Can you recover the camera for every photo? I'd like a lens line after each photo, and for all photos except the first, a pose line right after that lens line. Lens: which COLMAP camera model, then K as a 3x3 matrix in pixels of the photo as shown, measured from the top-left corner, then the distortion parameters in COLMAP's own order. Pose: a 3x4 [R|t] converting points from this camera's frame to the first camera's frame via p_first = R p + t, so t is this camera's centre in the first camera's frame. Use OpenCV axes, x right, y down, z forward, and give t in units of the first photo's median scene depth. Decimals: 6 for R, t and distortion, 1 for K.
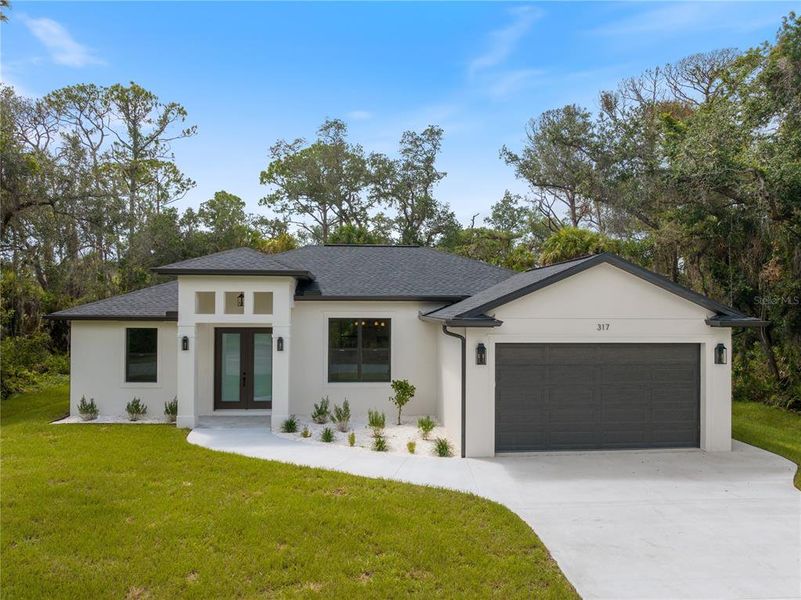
lens RADIAL K [[591.9, 0, 400.2], [0, 591.9, 281.9], [0, 0, 1]] dist [-0.003965, -0.000414]
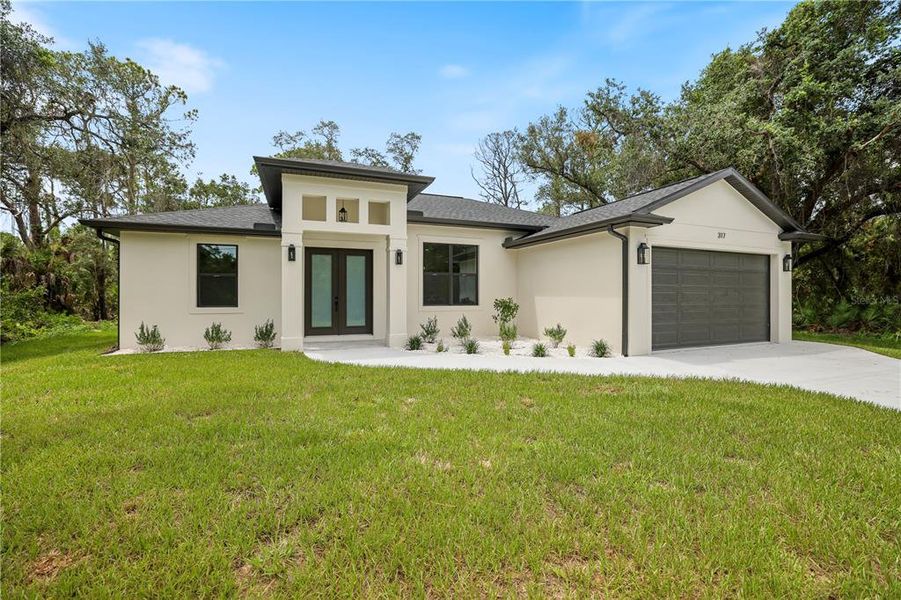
lens RADIAL K [[384.9, 0, 447.4], [0, 384.9, 296.7], [0, 0, 1]] dist [0.001025, 0.000377]
pose [[0.952036, -0.005917, 0.305929, -0.299075], [-0.006528, 0.999193, 0.039640, 0.134146], [-0.305916, -0.039736, 0.951229, 0.371956]]
